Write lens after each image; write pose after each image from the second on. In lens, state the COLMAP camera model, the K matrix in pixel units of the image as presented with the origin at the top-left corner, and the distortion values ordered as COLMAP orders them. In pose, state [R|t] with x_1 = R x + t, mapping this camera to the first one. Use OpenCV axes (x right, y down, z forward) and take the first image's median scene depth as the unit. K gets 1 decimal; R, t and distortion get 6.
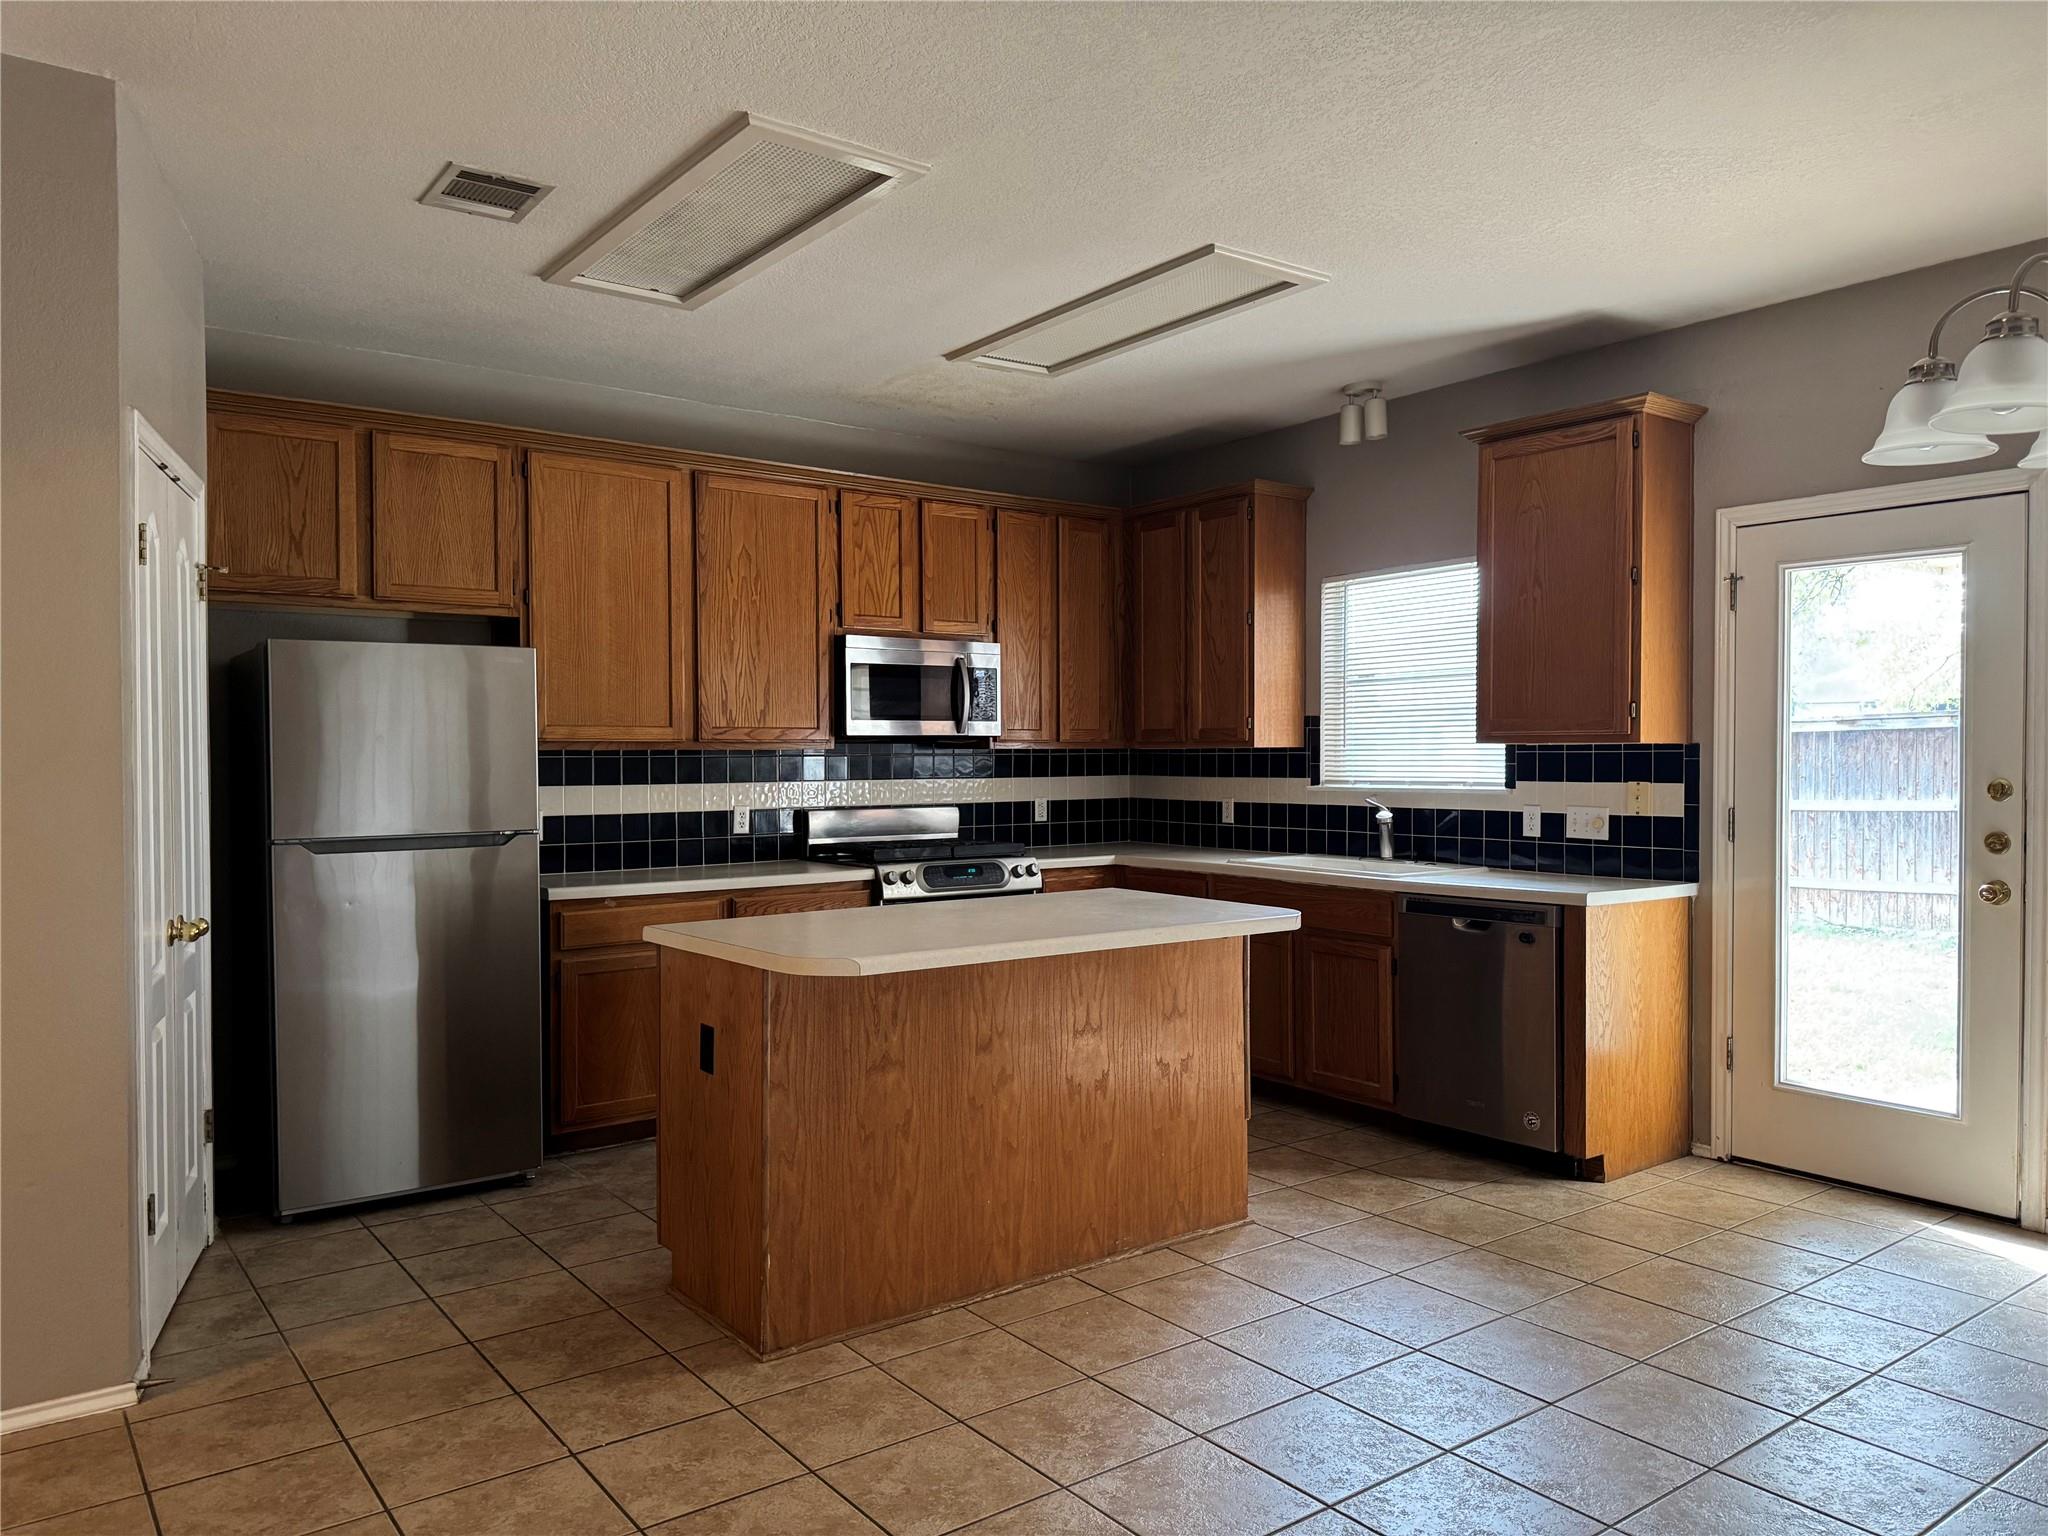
lens RADIAL K [[1431.4, 0, 1017.8], [0, 1431.4, 775.9], [0, 0, 1]] dist [0.007382, -0.008212]
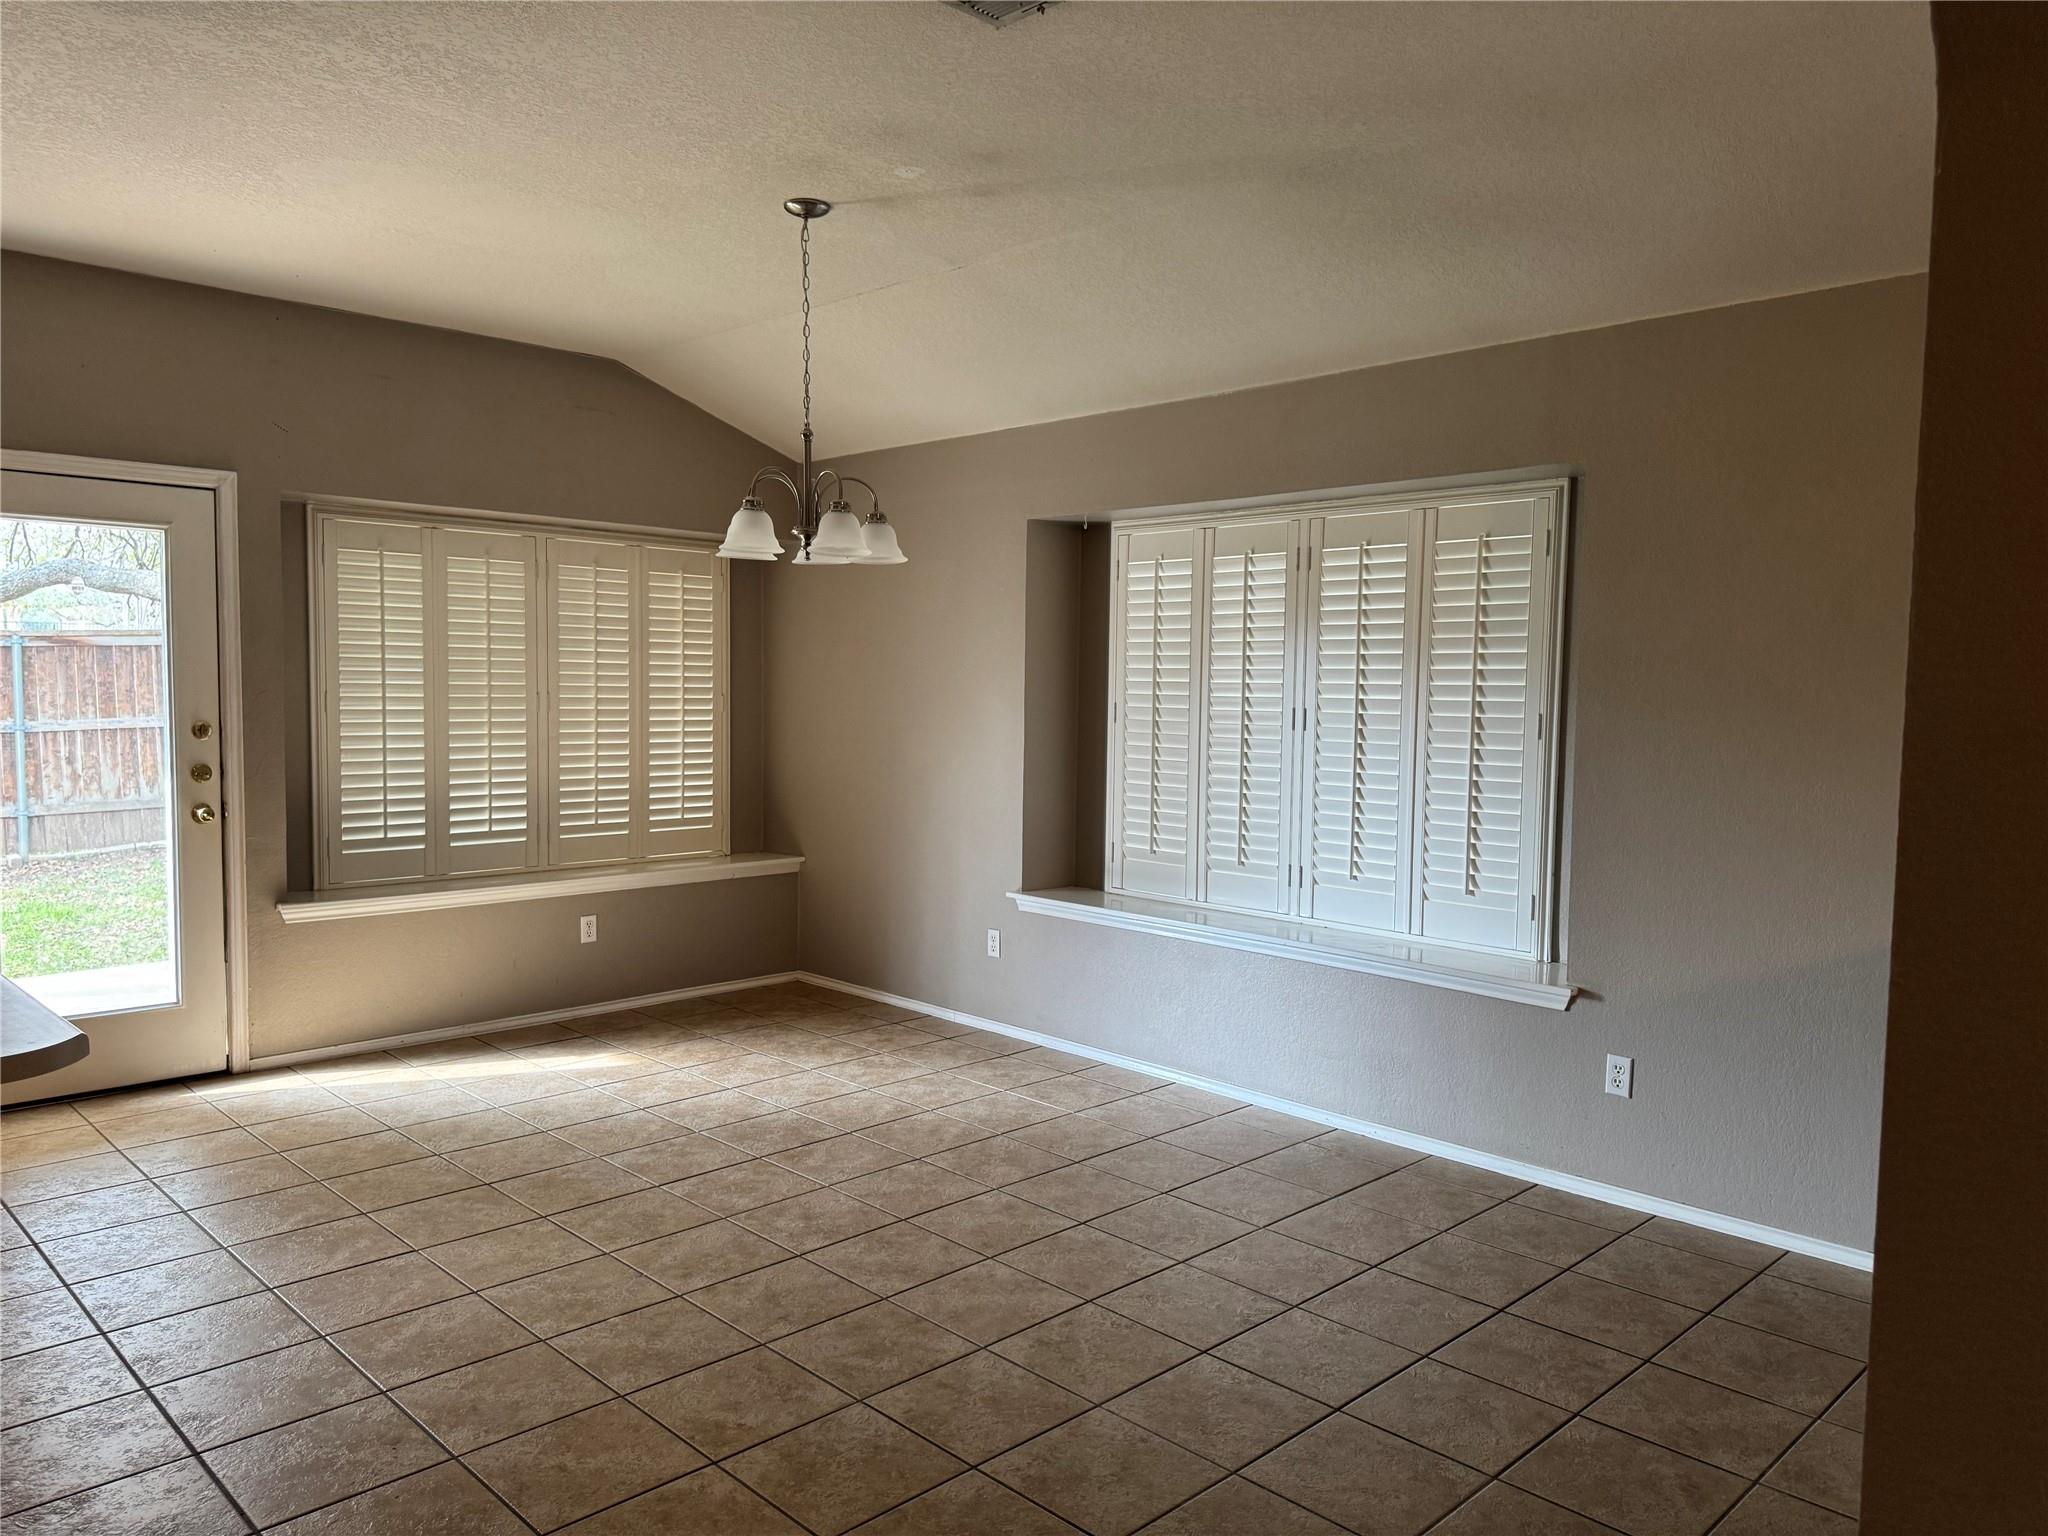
lens RADIAL K [[1431.4, 0, 1031.5], [0, 1431.4, 773.5], [0, 0, 1]] dist [0.007382, -0.008212]
pose [[-0.143931, -0.060821, 0.987717, -0.632571], [0.001058, 0.998099, 0.061614, -0.027733], [-0.989587, 0.009913, -0.143593, 0.473605]]
